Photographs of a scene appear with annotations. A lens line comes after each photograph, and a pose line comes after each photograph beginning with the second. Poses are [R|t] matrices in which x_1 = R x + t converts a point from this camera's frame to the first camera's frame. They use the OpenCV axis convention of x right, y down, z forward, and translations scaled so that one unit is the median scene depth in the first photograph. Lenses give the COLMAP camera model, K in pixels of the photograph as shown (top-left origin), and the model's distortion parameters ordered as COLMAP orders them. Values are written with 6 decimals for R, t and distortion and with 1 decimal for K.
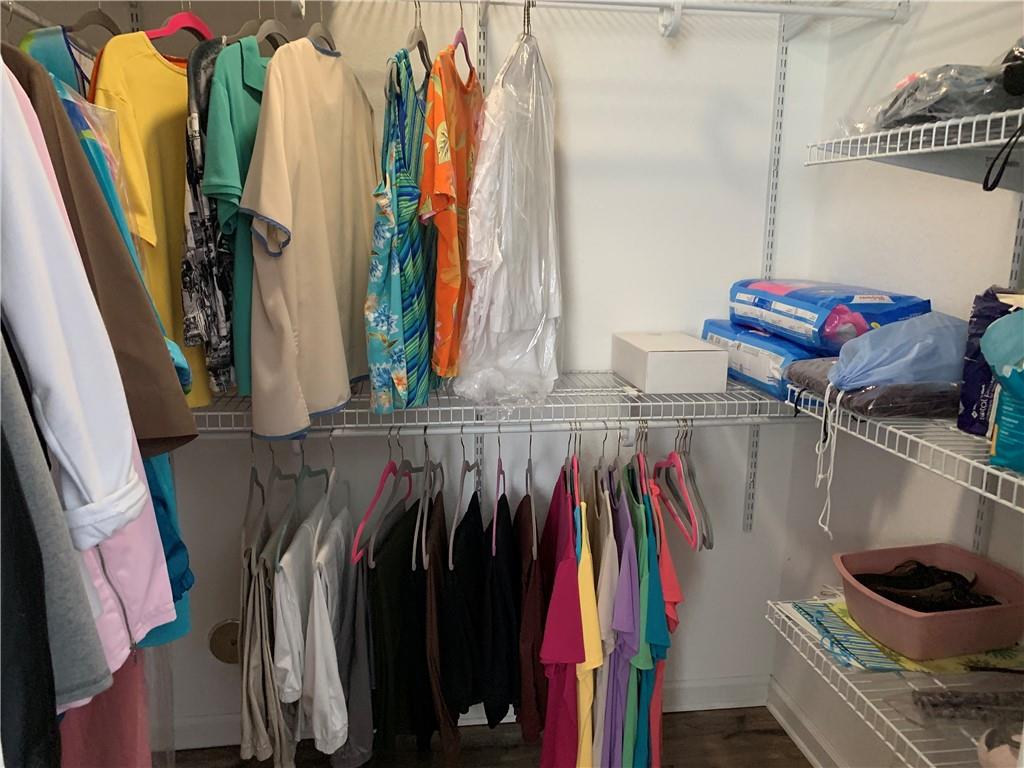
lens RADIAL K [[781.2, 0, 509.3], [0, 781.2, 382.8], [0, 0, 1]] dist [0.031416, -0.041017]
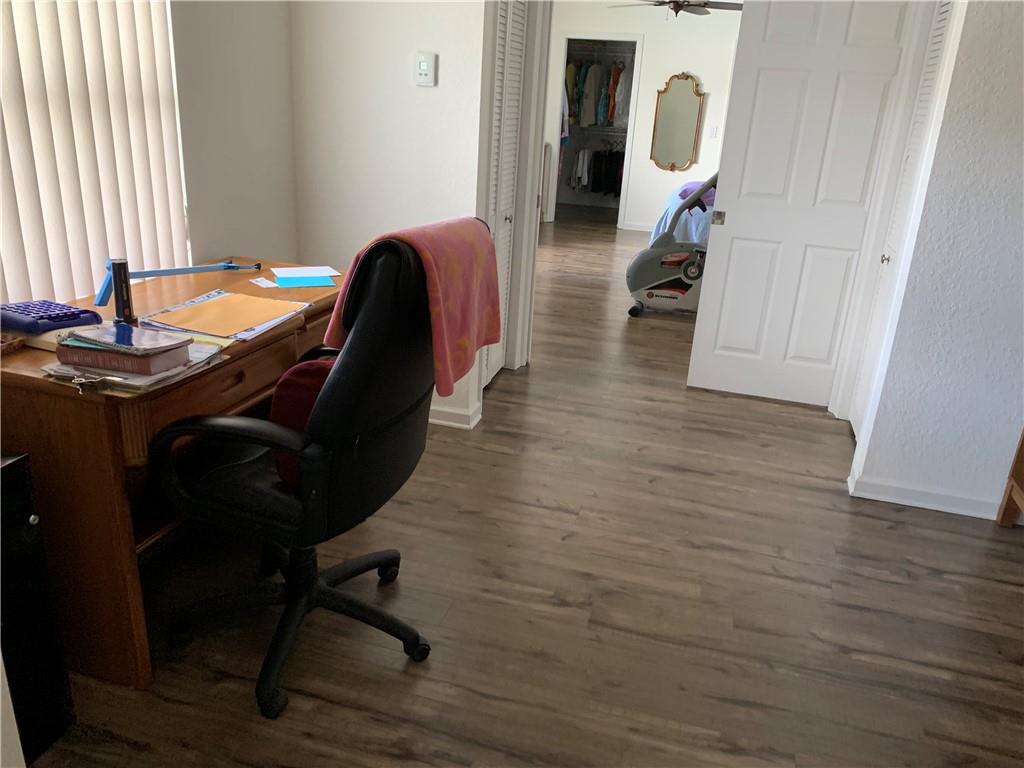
lens RADIAL K [[781.2, 0, 512.9], [0, 781.2, 378.1], [0, 0, 1]] dist [0.031416, -0.041017]
pose [[0.906406, 0.175229, -0.384346, 2.038705], [-0.125374, 0.980497, 0.151351, 1.192199], [0.403372, -0.088998, 0.910698, -5.335638]]
